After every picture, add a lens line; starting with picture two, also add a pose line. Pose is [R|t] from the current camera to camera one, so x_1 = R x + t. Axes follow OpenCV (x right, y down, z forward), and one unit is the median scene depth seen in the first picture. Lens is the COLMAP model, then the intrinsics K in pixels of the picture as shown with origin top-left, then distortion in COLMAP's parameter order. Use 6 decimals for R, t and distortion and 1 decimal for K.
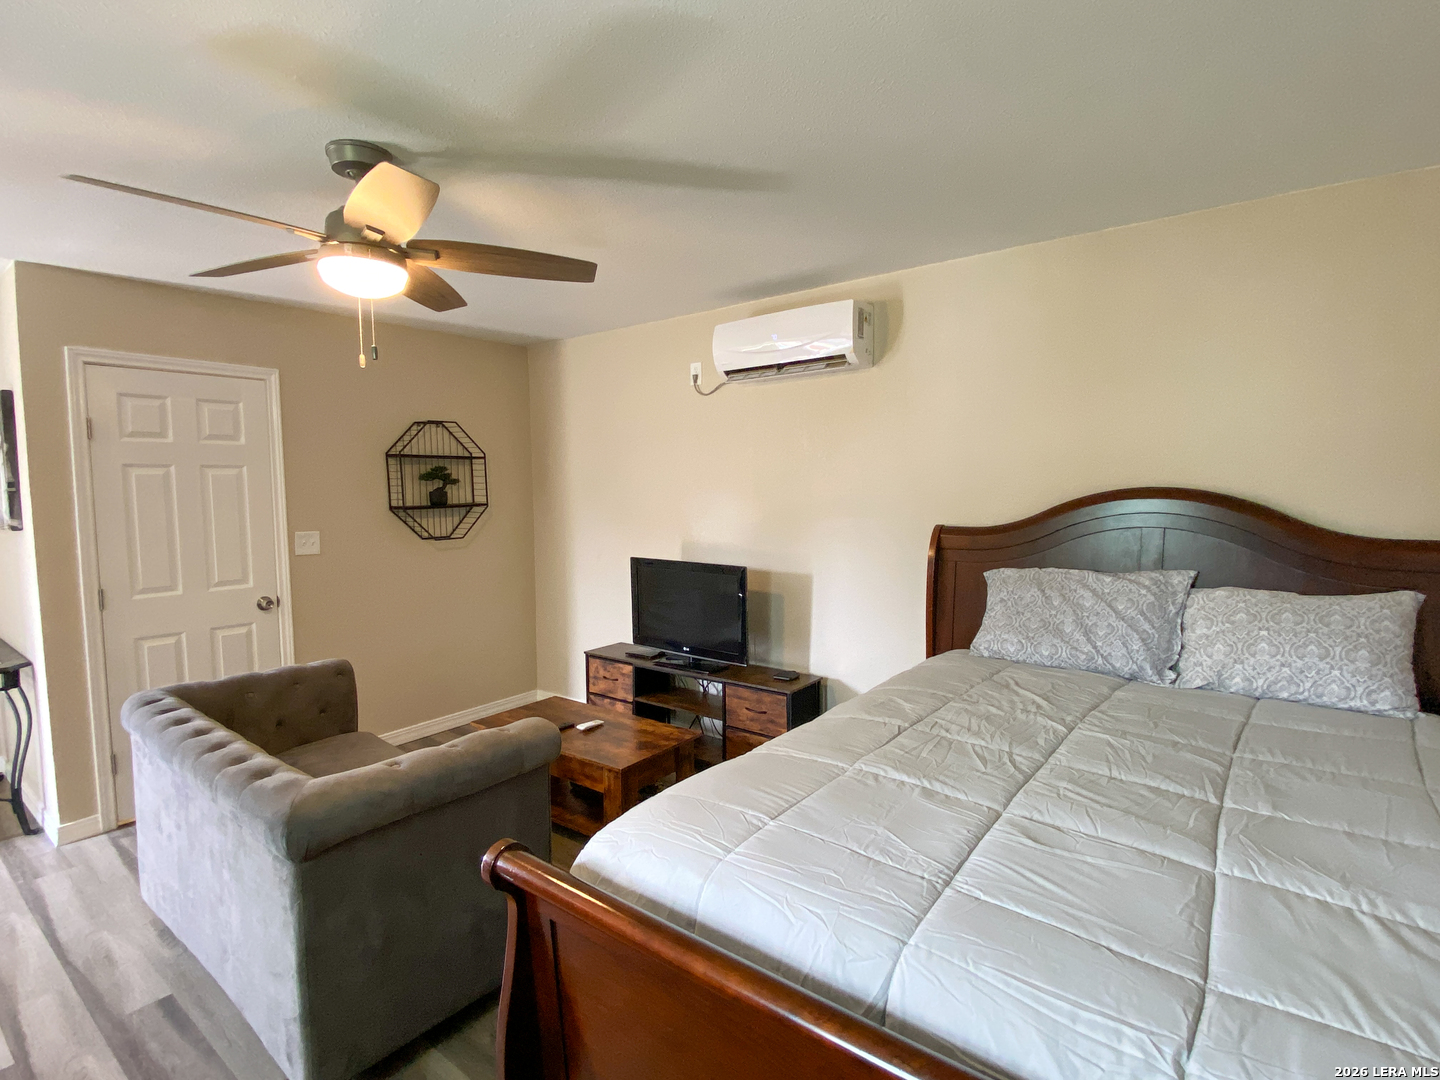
lens RADIAL K [[716.1, 0, 718.8], [0, 716.1, 545.6], [0, 0, 1]] dist [0.024236, -0.024380]
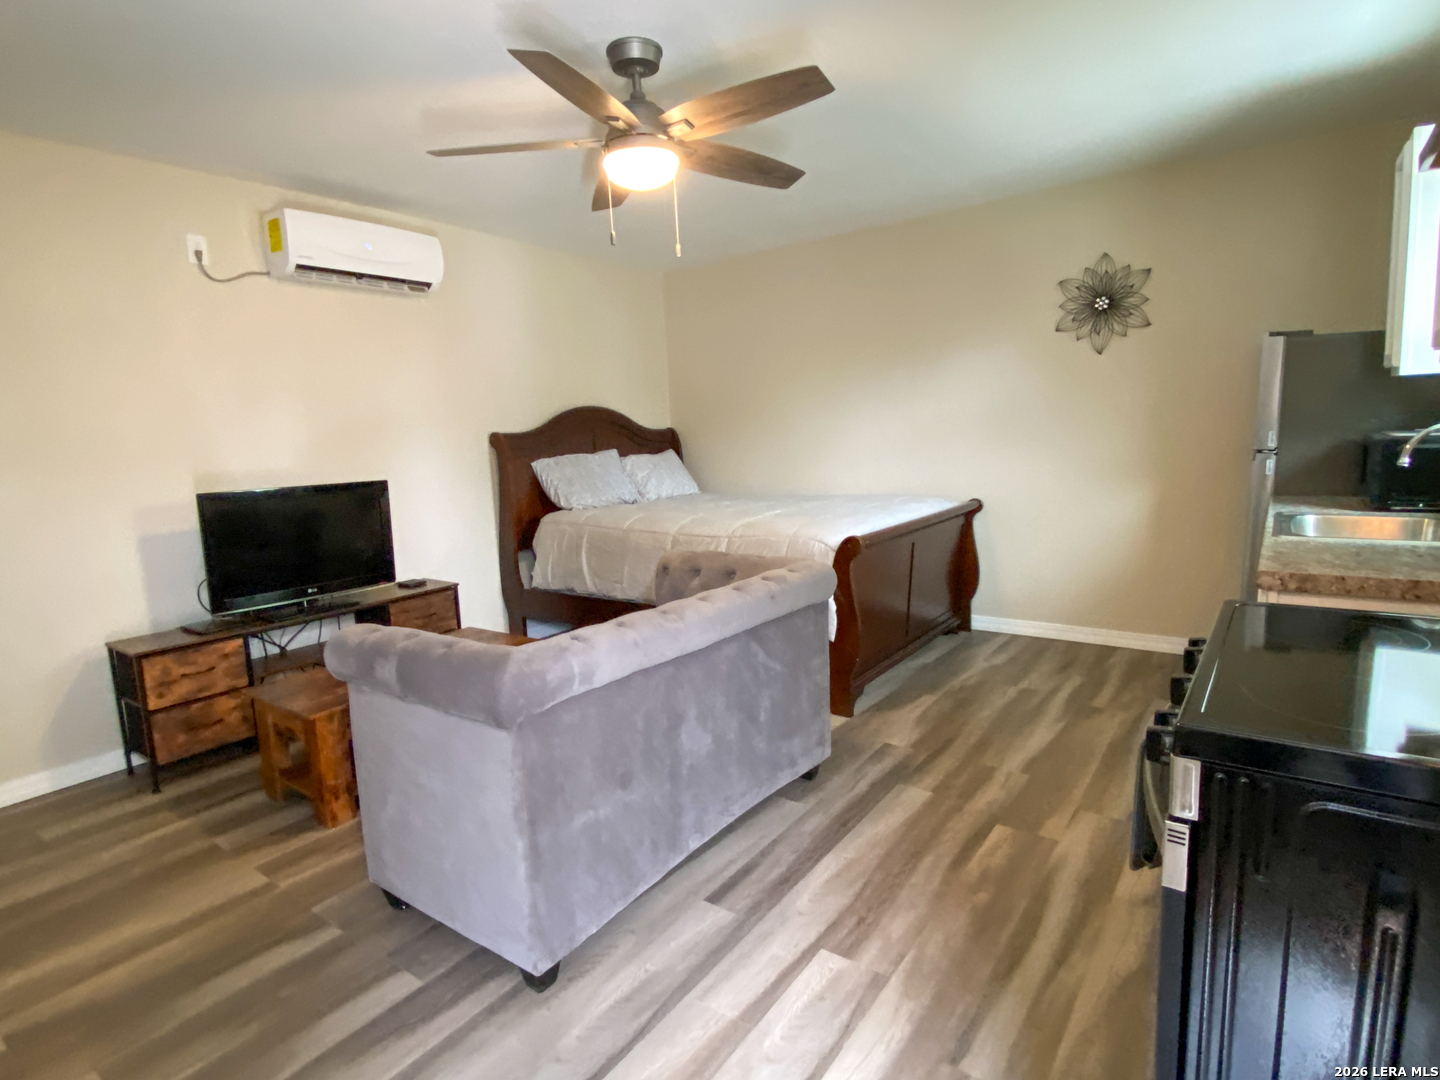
lens RADIAL K [[759.8, 0, 714.7], [0, 759.8, 541.4], [0, 0, 1]] dist [0.074785, -0.076939]
pose [[-0.031229, -0.133455, 0.990563, -1.004700], [0.122485, 0.983066, 0.136306, 0.022691], [-0.991979, 0.125586, -0.014354, 0.561243]]
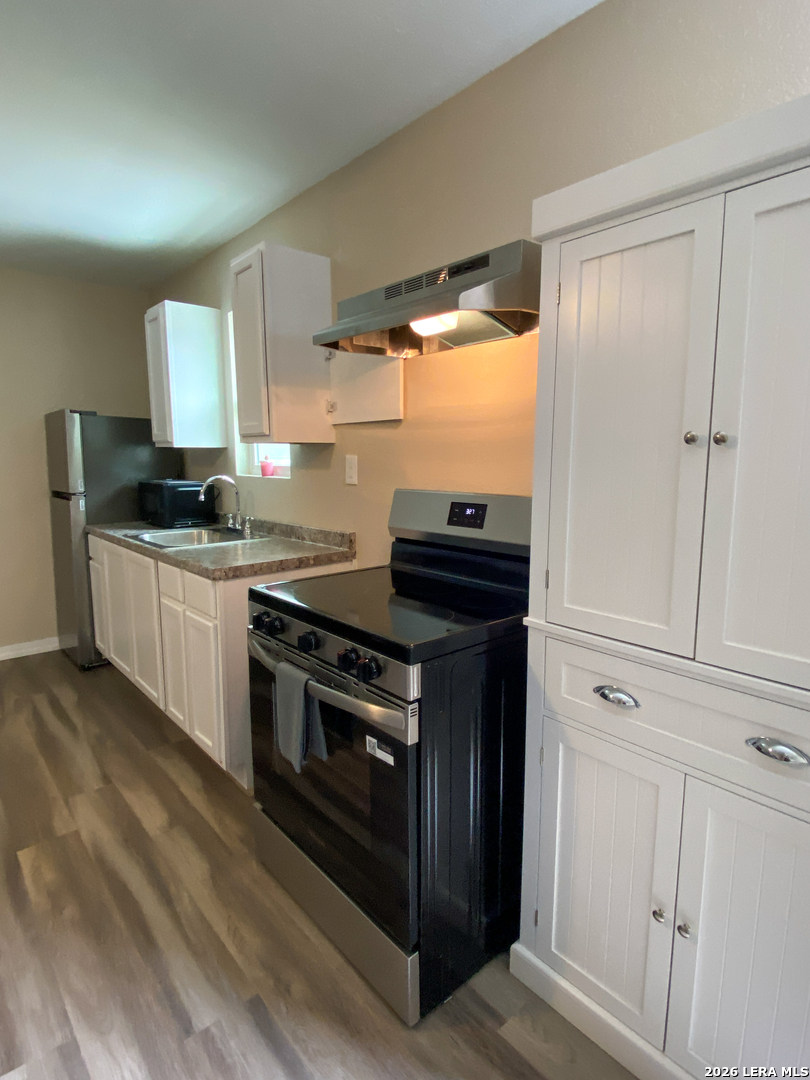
lens RADIAL K [[561.3, 0, 405.0], [0, 561.3, 540.0], [0, 0, 1]] dist [0.043364, -0.033970]
pose [[-0.983773, -0.015239, 0.178769, -0.812729], [0.024137, 0.976088, 0.216029, 0.006112], [-0.177786, 0.216839, -0.959882, 0.712497]]
